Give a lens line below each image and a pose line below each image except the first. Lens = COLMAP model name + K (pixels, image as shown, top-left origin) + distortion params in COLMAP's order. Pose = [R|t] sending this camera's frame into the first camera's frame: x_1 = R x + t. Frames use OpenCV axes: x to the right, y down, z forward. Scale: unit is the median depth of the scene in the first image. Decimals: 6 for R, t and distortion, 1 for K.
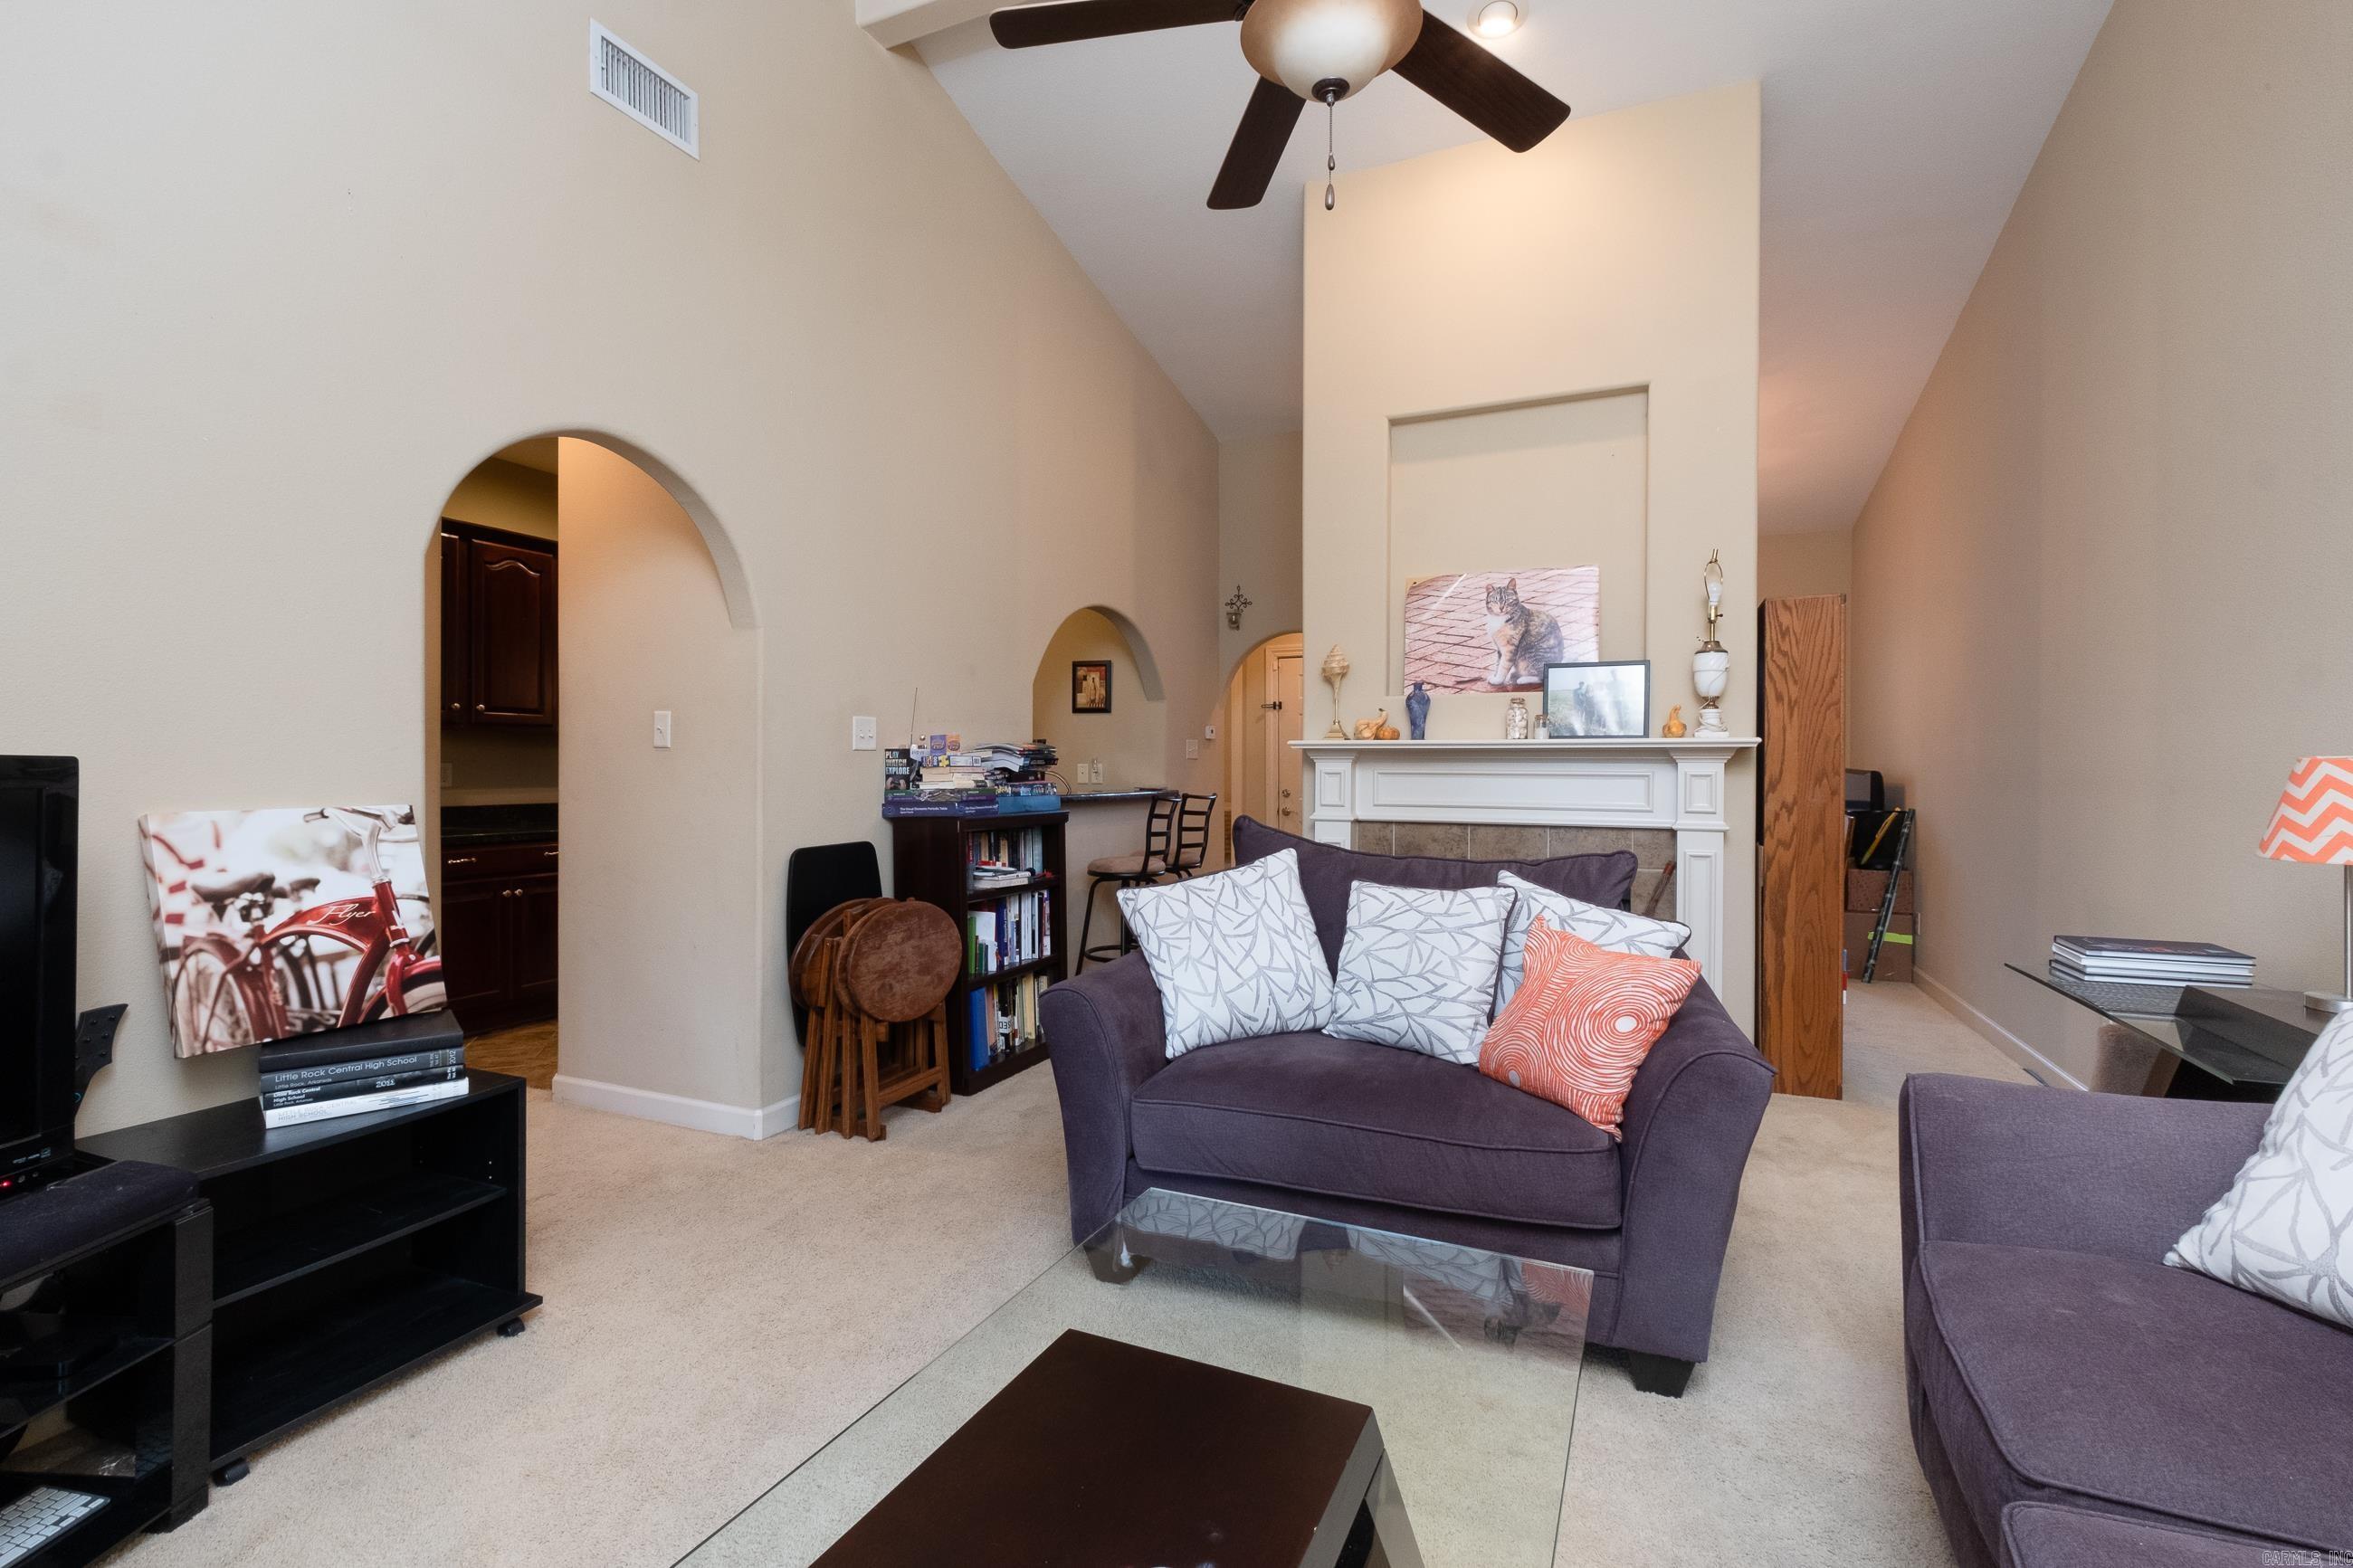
lens RADIAL K [[1037.2, 0, 1187.9], [0, 1037.2, 771.0], [0, 0, 1]] dist [0.001014, -0.002379]
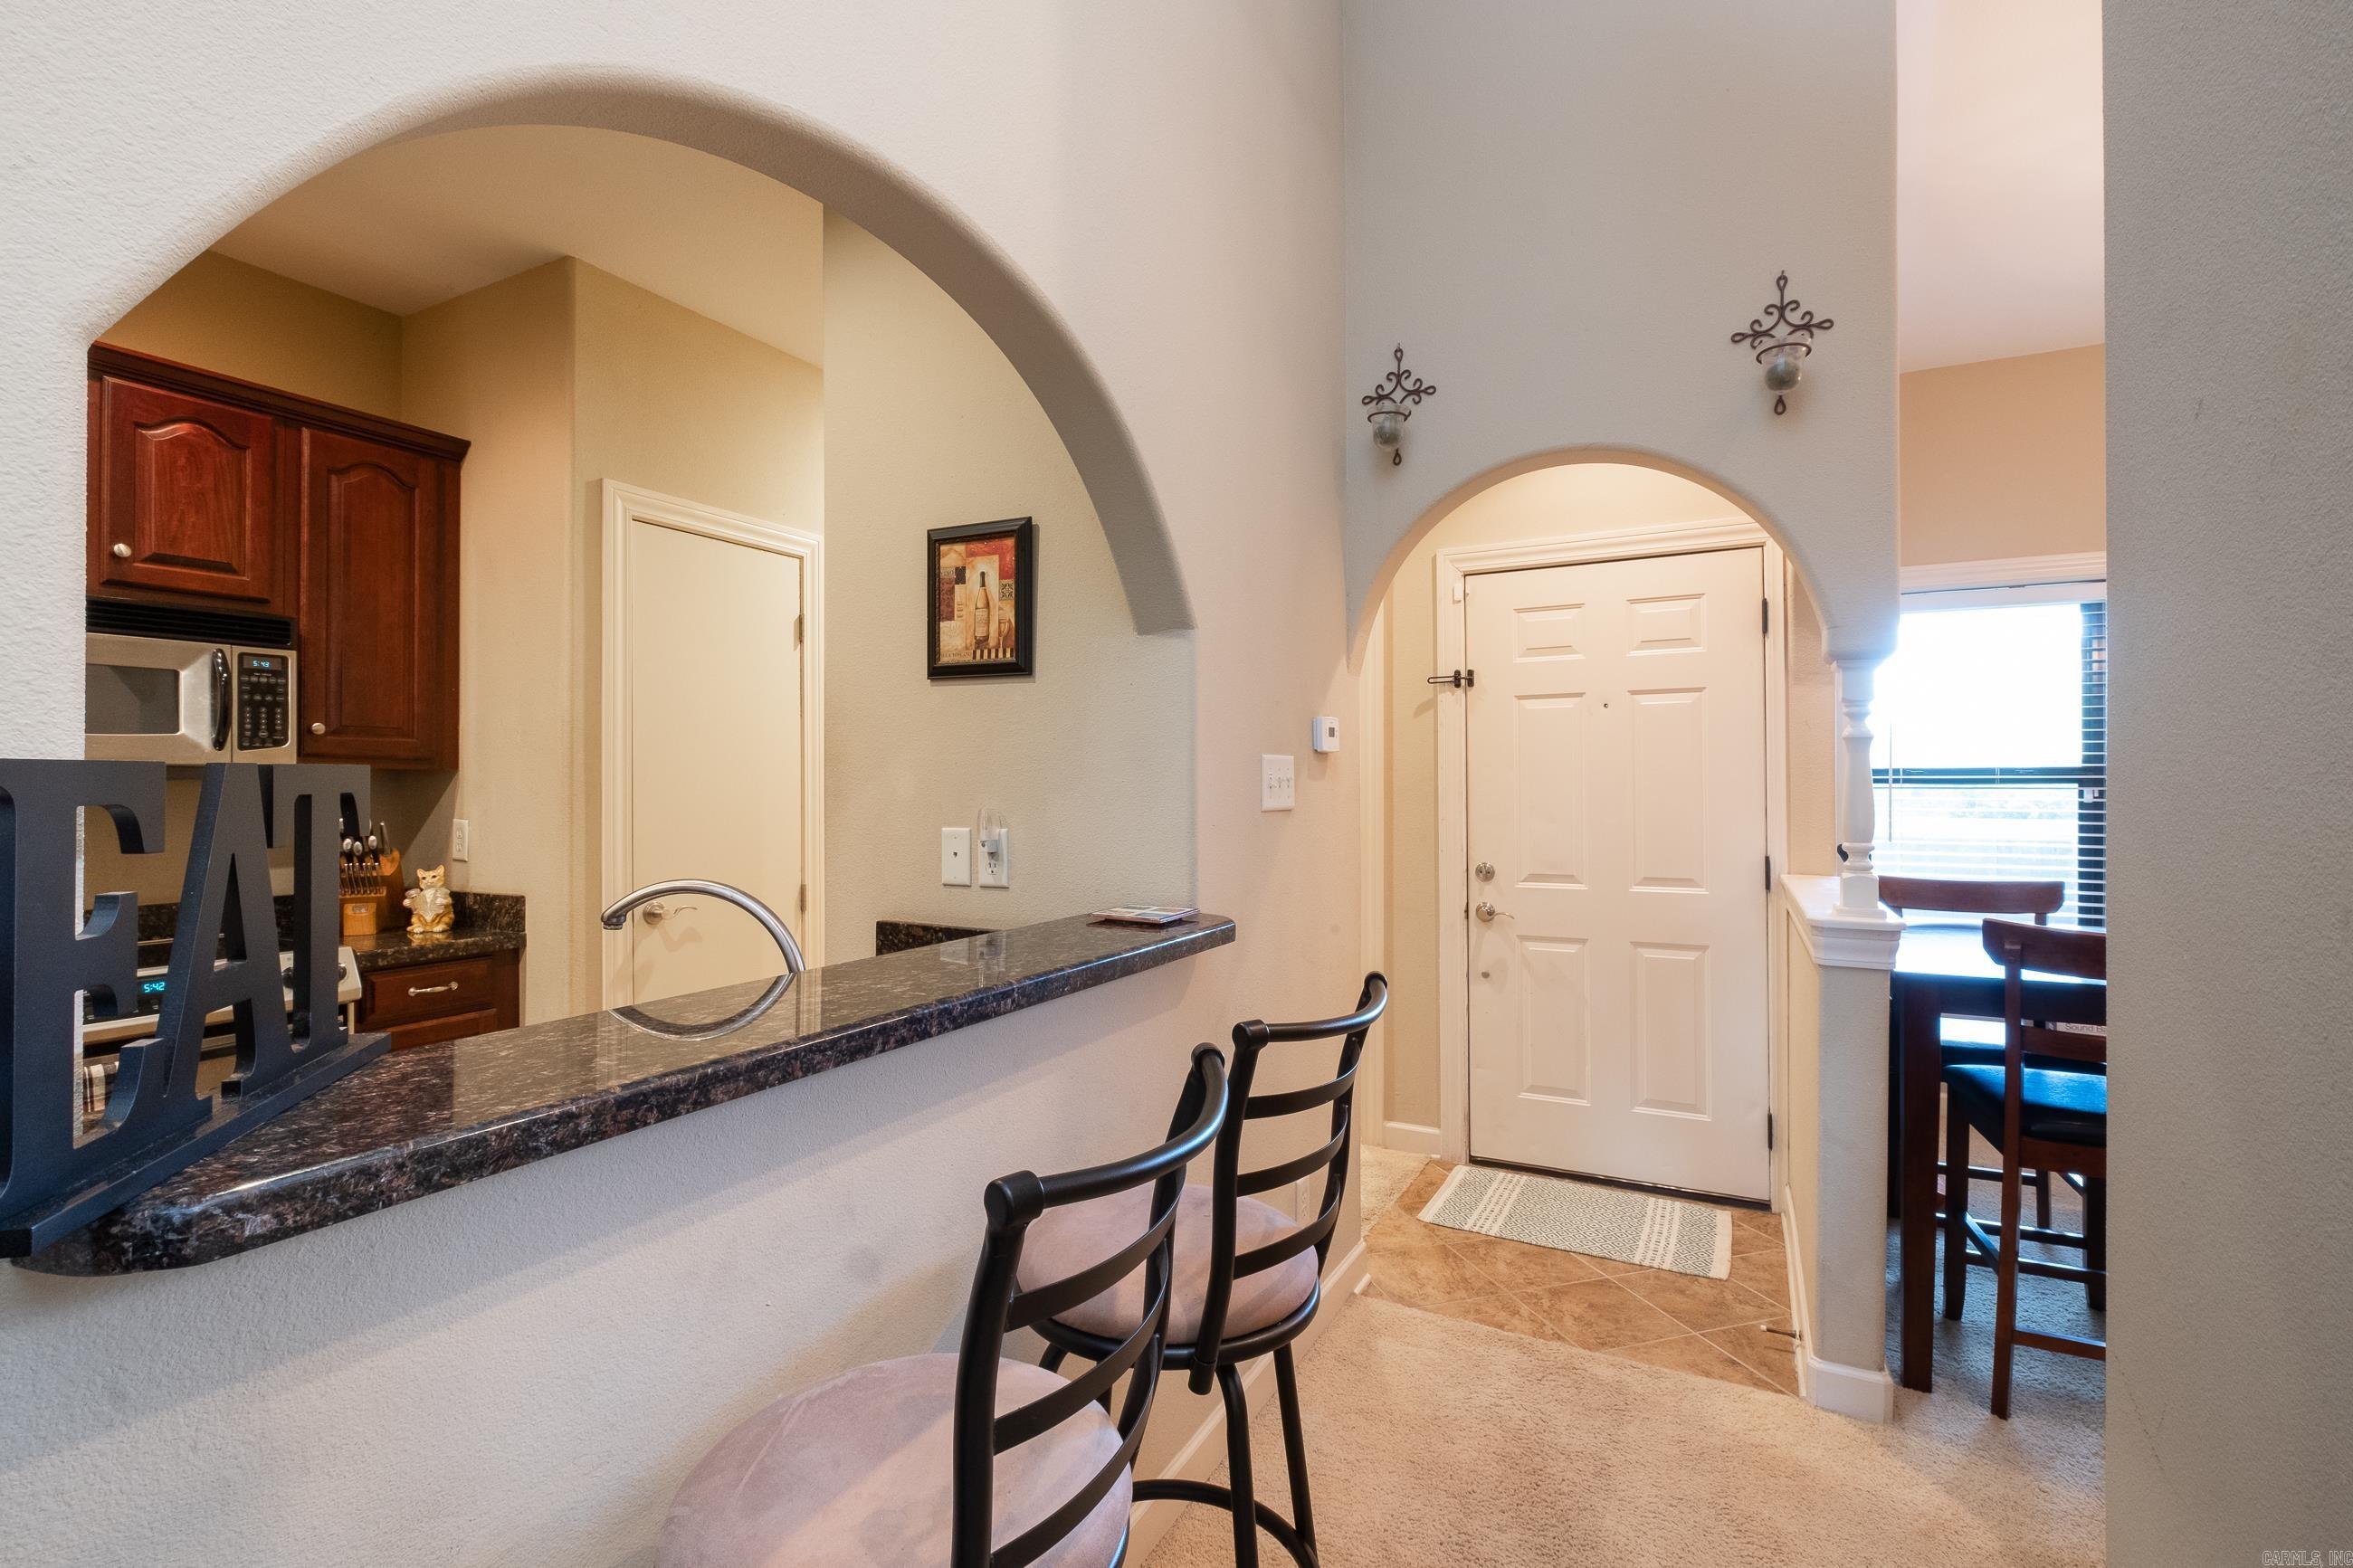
lens RADIAL K [[1037.2, 0, 1181.4], [0, 1037.2, 781.5], [0, 0, 1]] dist [0.001014, -0.002379]
pose [[0.996218, -0.006693, -0.086635, 0.001800], [0.006214, 0.999964, -0.005796, -0.019768], [0.086671, 0.005235, 0.996223, 0.667947]]
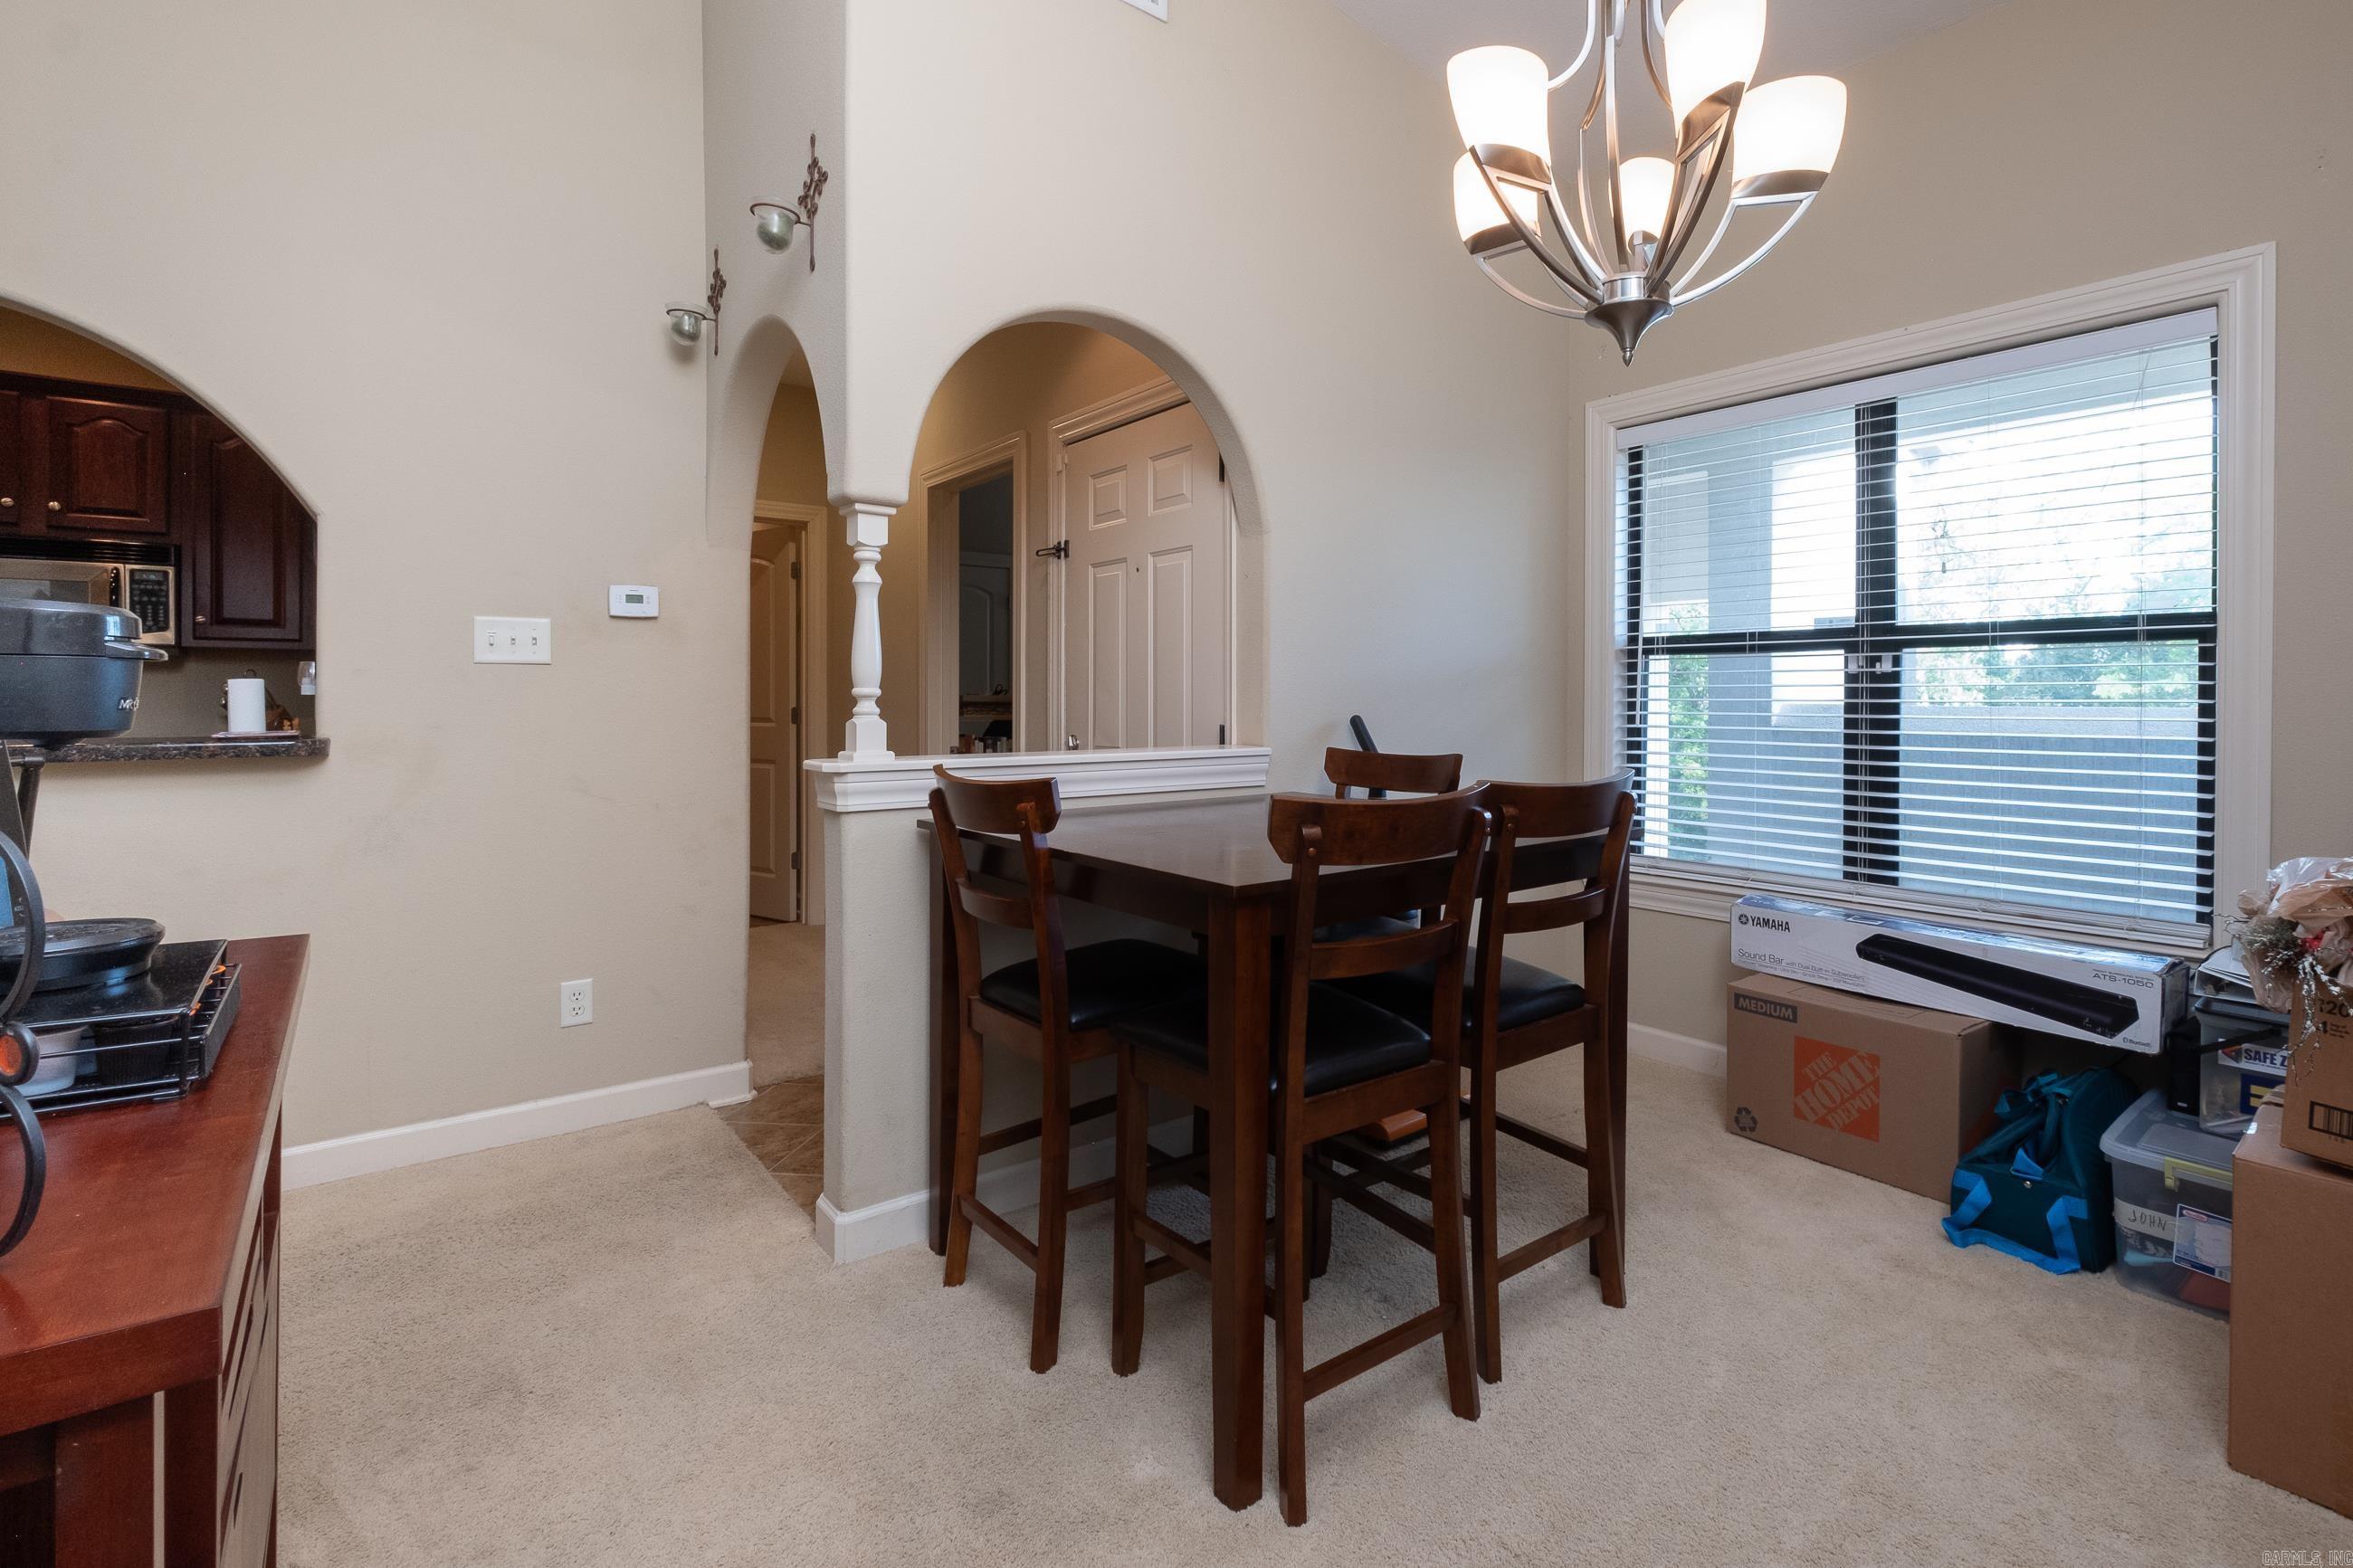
lens RADIAL K [[1037.2, 0, 1230.2], [0, 1037.2, 704.5], [0, 0, 1]] dist [0.001014, -0.002379]
pose [[0.889963, -0.000758, -0.456032, 0.453131], [0.002269, 0.999994, 0.002766, 0.004896], [0.456027, -0.003496, 0.889959, 0.787625]]
